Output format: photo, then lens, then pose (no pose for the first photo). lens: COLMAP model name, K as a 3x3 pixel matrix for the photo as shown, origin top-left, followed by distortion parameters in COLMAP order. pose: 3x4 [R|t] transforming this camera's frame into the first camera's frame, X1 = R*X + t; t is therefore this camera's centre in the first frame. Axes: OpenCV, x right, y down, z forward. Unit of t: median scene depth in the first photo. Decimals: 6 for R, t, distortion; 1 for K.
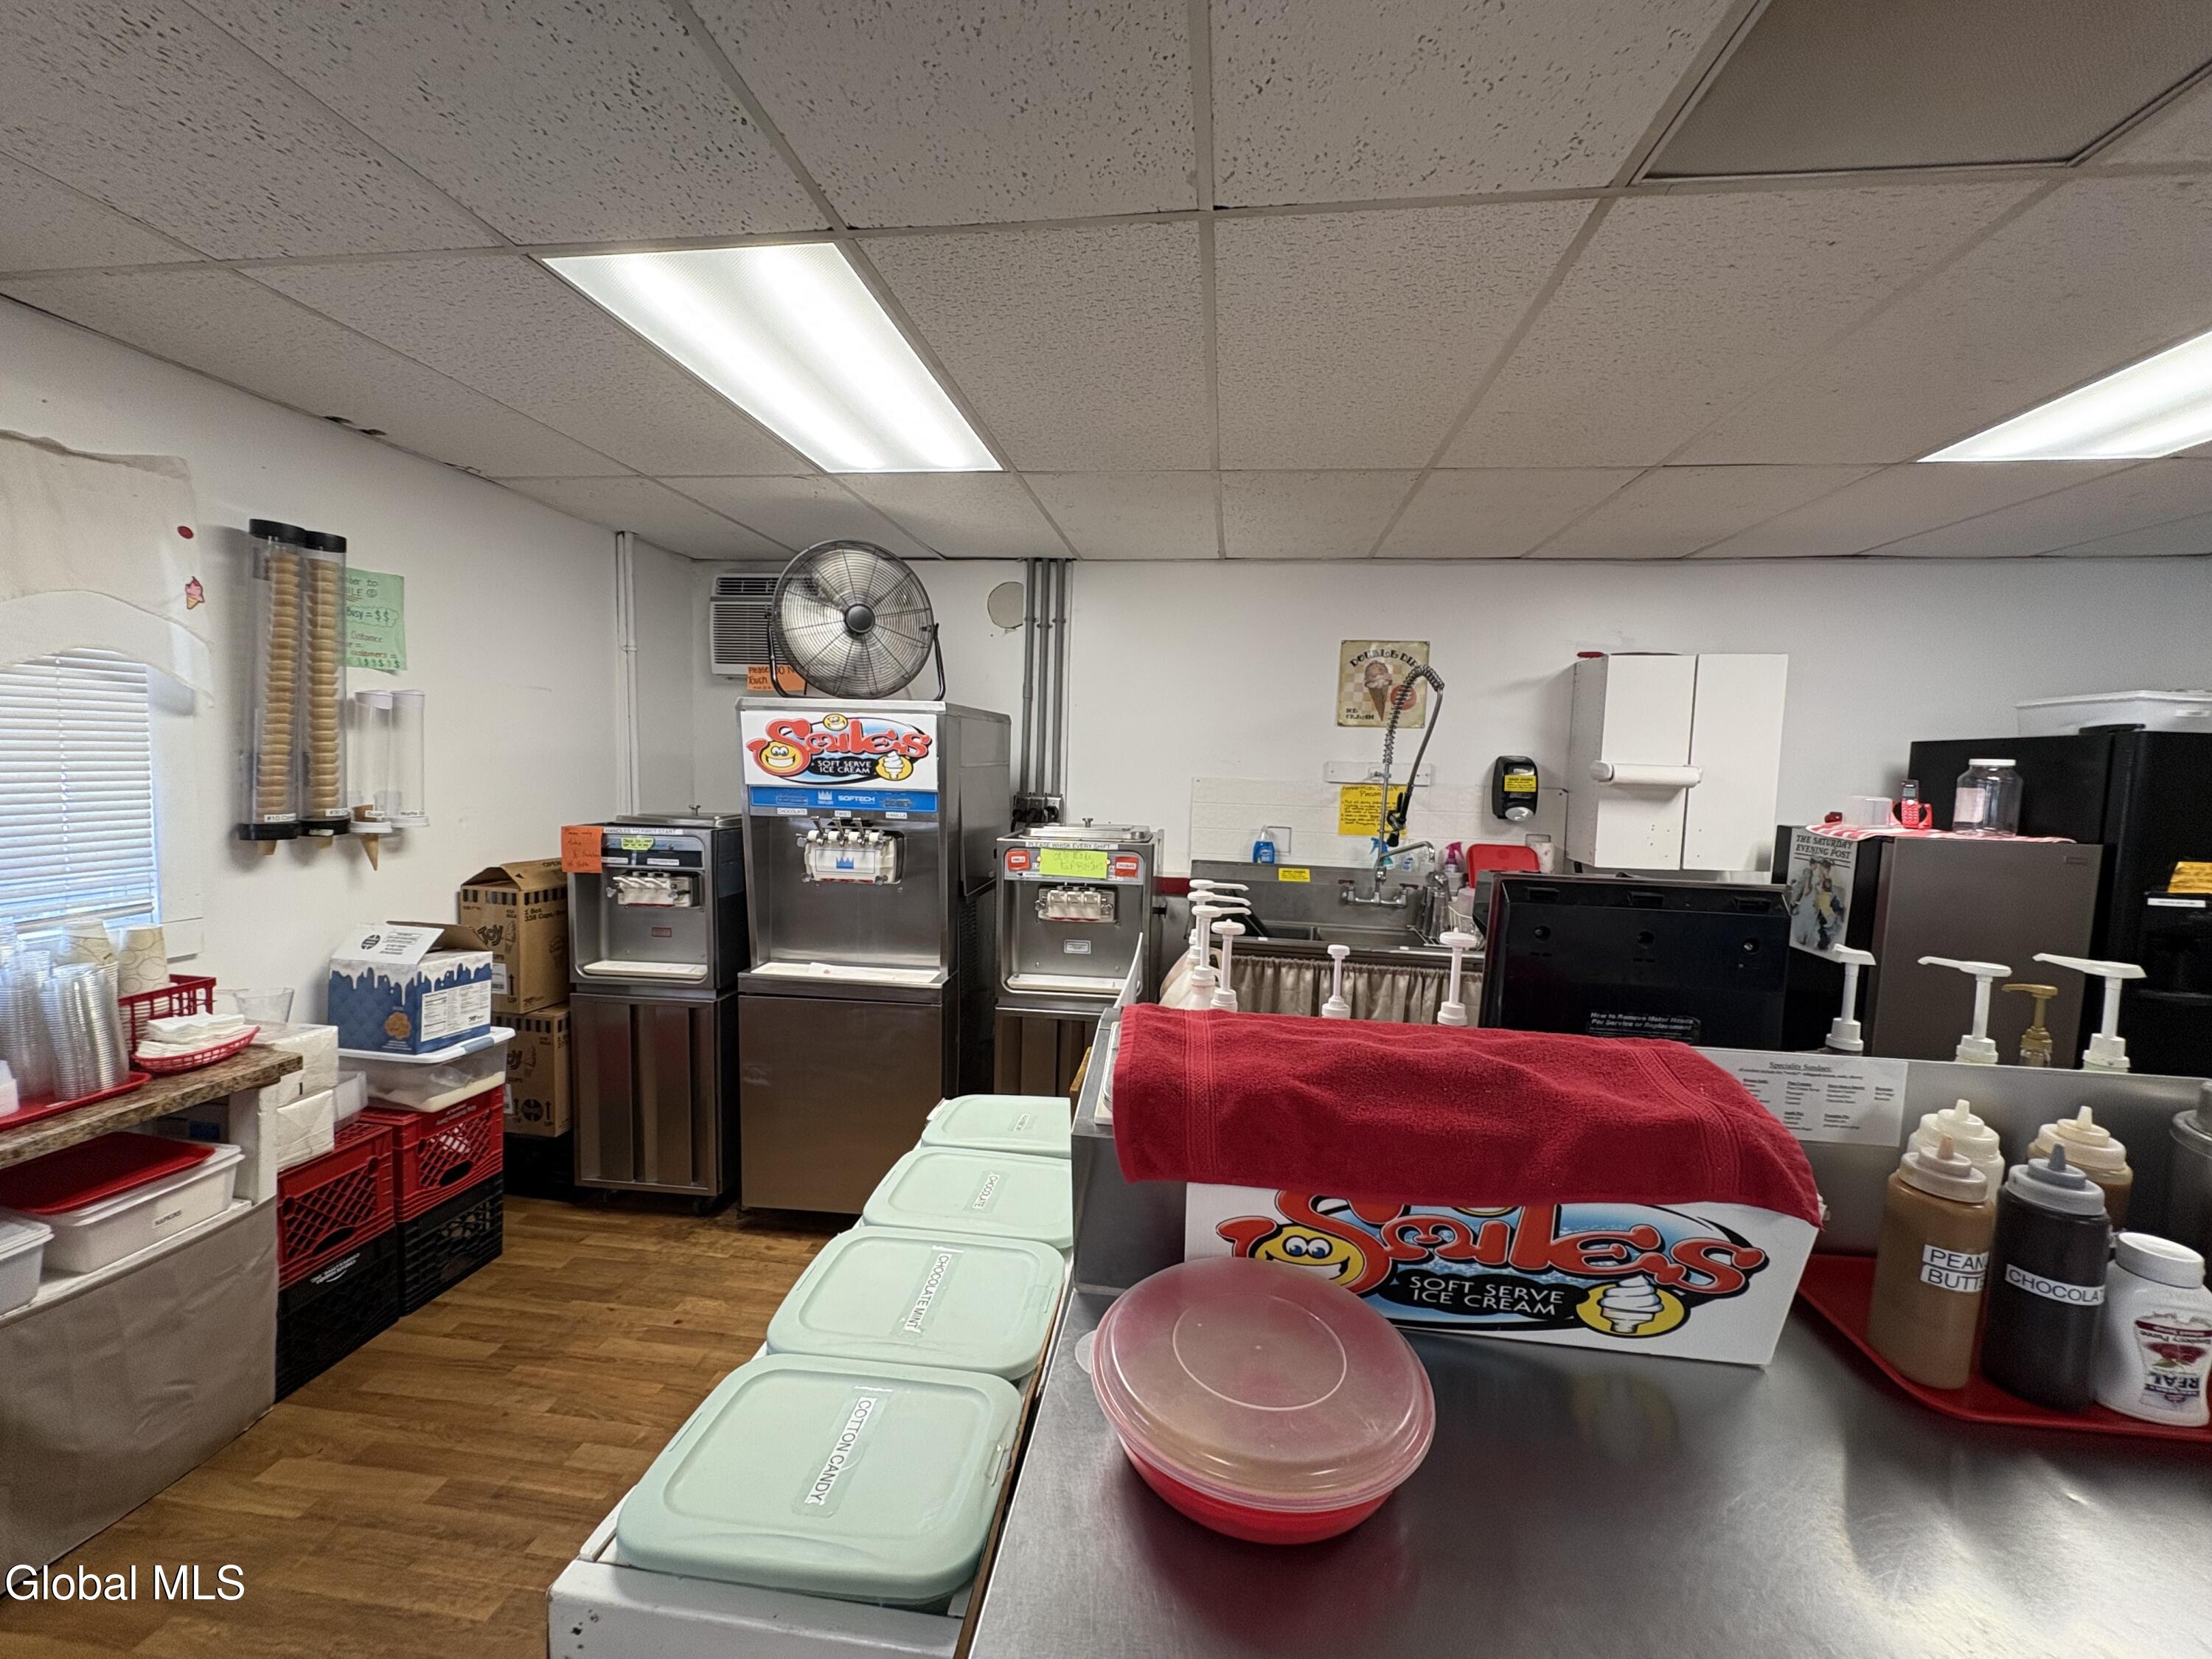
lens RADIAL K [[884.3, 0, 1109.3], [0, 884.3, 829.2], [0, 0, 1]] dist [-0.000592, -0.000059]
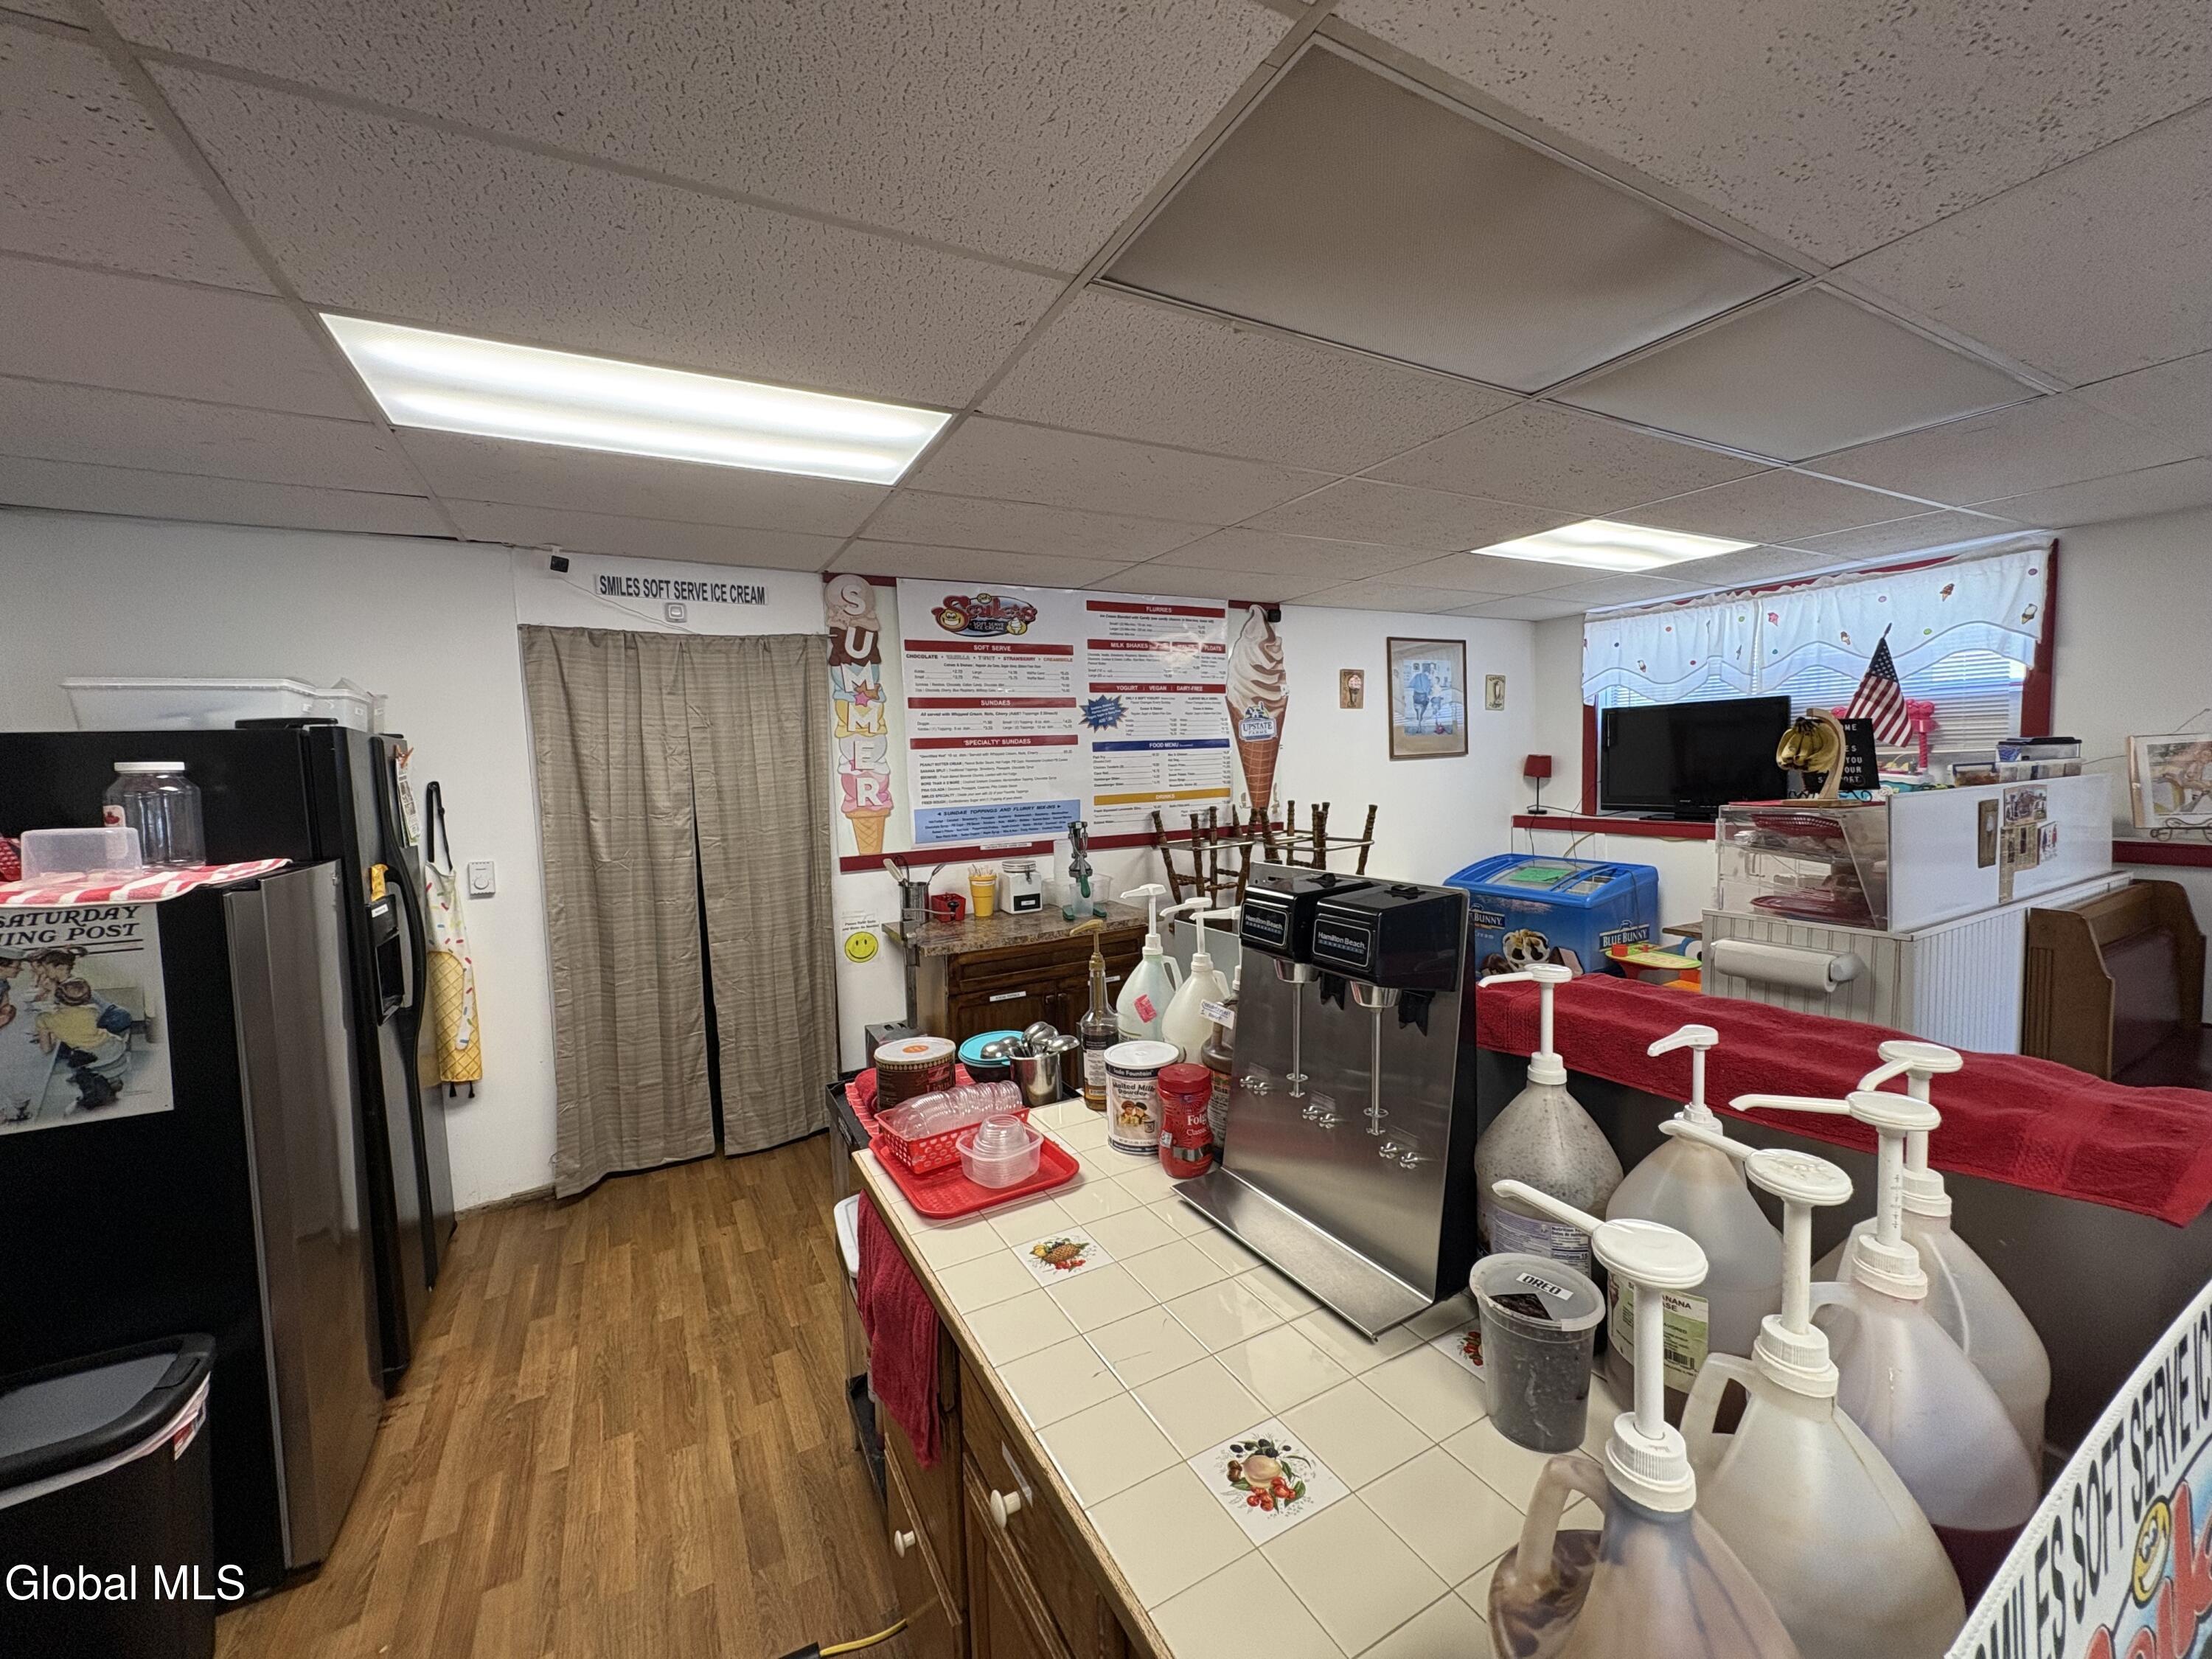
lens RADIAL K [[884.3, 0, 1108.7], [0, 884.3, 817.9], [0, 0, 1]] dist [-0.000592, -0.000059]
pose [[-0.587547, -0.059664, 0.806987, -0.001117], [0.084187, 0.987359, 0.134294, -0.064919], [-0.804799, 0.146842, -0.575097, 0.789271]]
